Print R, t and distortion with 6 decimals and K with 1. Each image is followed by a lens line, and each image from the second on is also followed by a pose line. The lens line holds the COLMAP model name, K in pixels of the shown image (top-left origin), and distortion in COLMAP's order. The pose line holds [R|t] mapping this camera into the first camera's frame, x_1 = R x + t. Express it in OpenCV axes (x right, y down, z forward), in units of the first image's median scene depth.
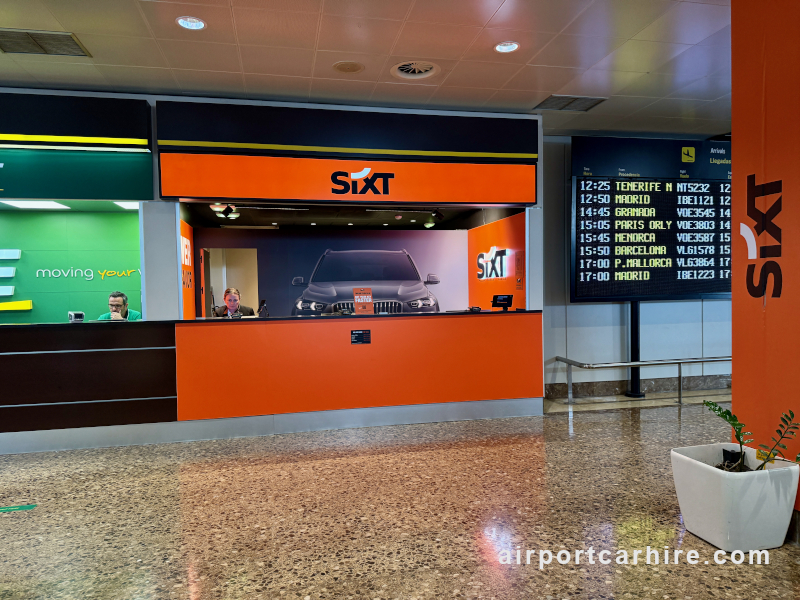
lens RADIAL K [[585.4, 0, 400.2], [0, 585.4, 312.4], [0, 0, 1]] dist [-0.002930, -0.002397]
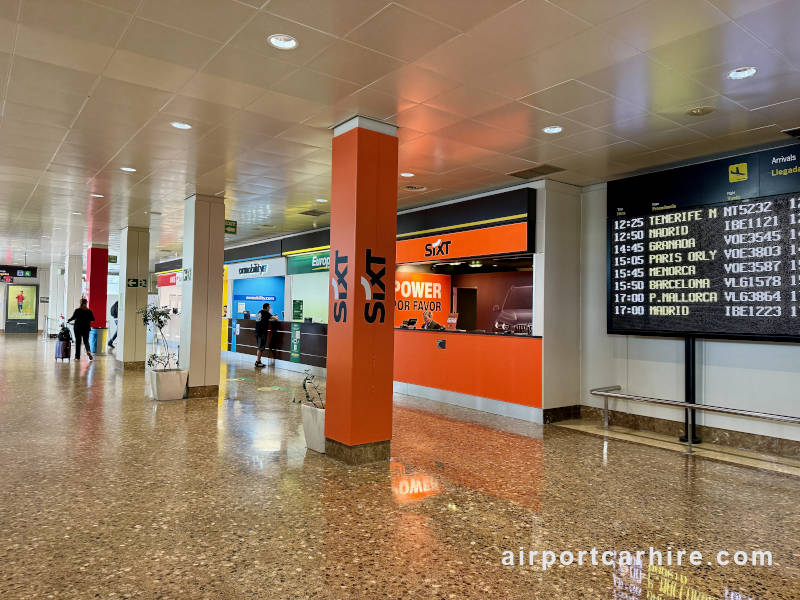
lens RADIAL K [[569.7, 0, 400.0], [0, 569.7, 300.0], [0, 0, 1]] dist [-0.002911, -0.002157]
pose [[0.408780, 0.008636, -0.912592, 1.072874], [-0.065058, 0.997687, -0.019700, -0.032823], [0.910311, 0.067424, 0.408396, 0.215592]]
